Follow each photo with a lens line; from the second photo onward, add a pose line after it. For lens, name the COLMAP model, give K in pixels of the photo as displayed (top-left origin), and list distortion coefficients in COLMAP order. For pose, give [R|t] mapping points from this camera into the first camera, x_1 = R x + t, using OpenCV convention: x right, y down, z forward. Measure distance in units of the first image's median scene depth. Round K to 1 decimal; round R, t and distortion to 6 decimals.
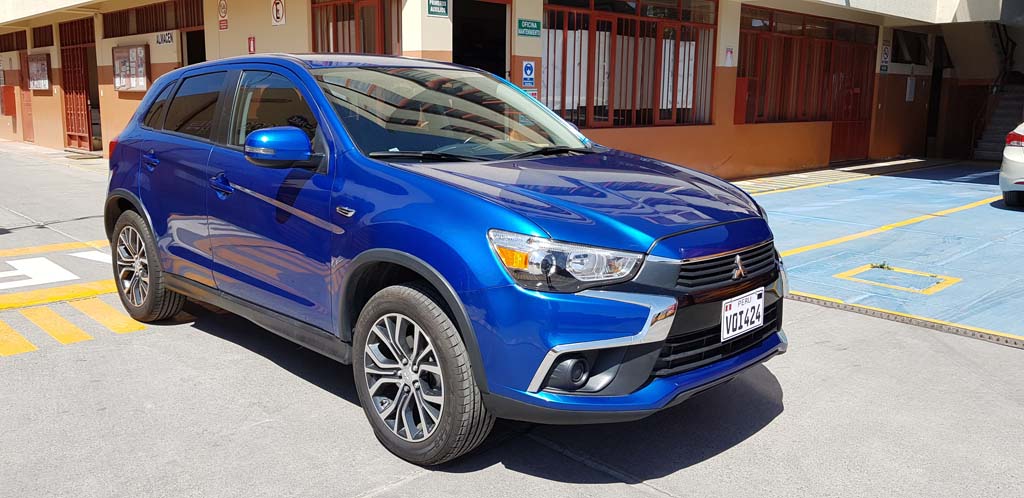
lens RADIAL K [[794.4, 0, 491.9], [0, 794.4, 231.6], [0, 0, 1]] dist [0.085642, -0.159614]
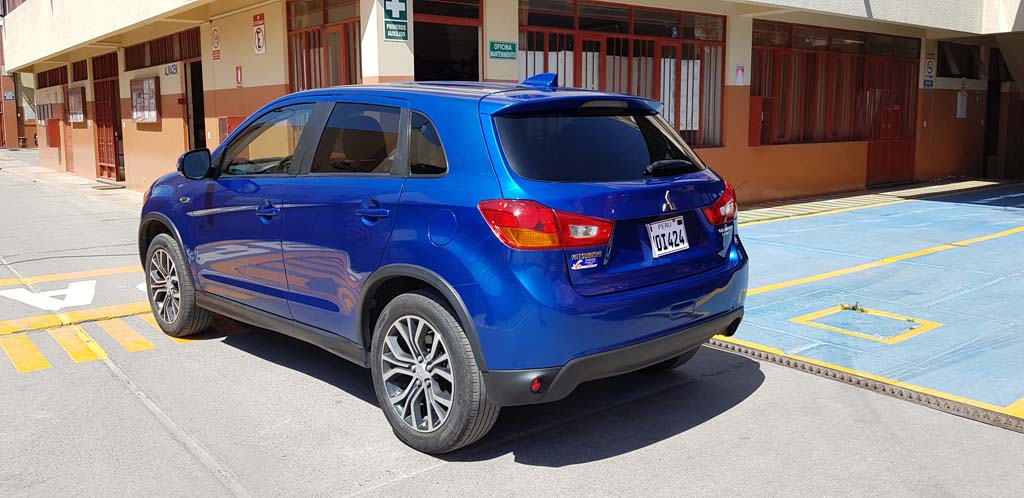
lens RADIAL K [[793.4, 0, 492.9], [0, 793.4, 218.7], [0, 0, 1]] dist [0.086872, -0.170116]
pose [[0.995480, -0.006589, -0.094743, 0.095518], [0.002430, 0.999031, -0.043948, -0.009102], [0.094941, 0.043519, 0.994531, 0.046234]]
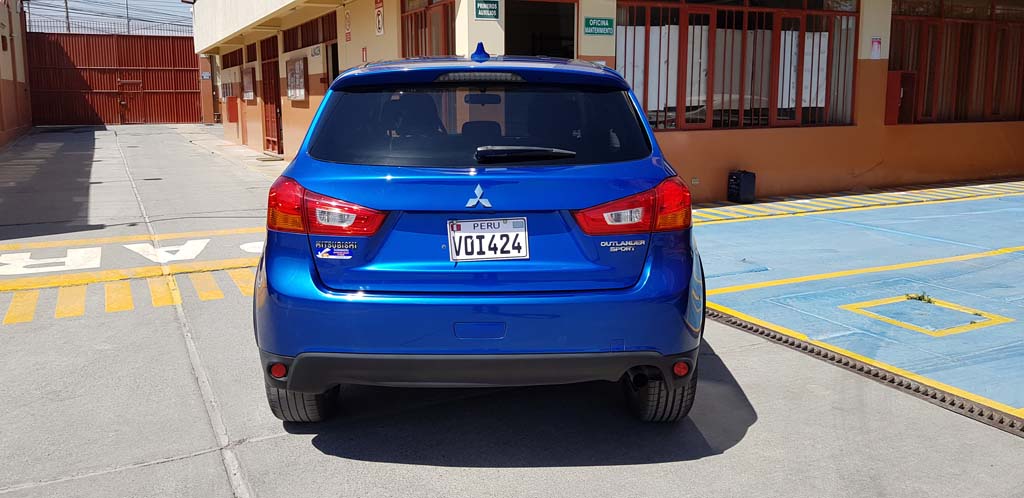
lens RADIAL K [[793.4, 0, 492.9], [0, 793.4, 218.7], [0, 0, 1]] dist [0.086872, -0.170116]
pose [[0.950995, 0.027825, -0.307953, 0.174268], [-0.033591, 0.999345, -0.013438, -0.006500], [0.307377, 0.023124, 0.951307, 0.046809]]
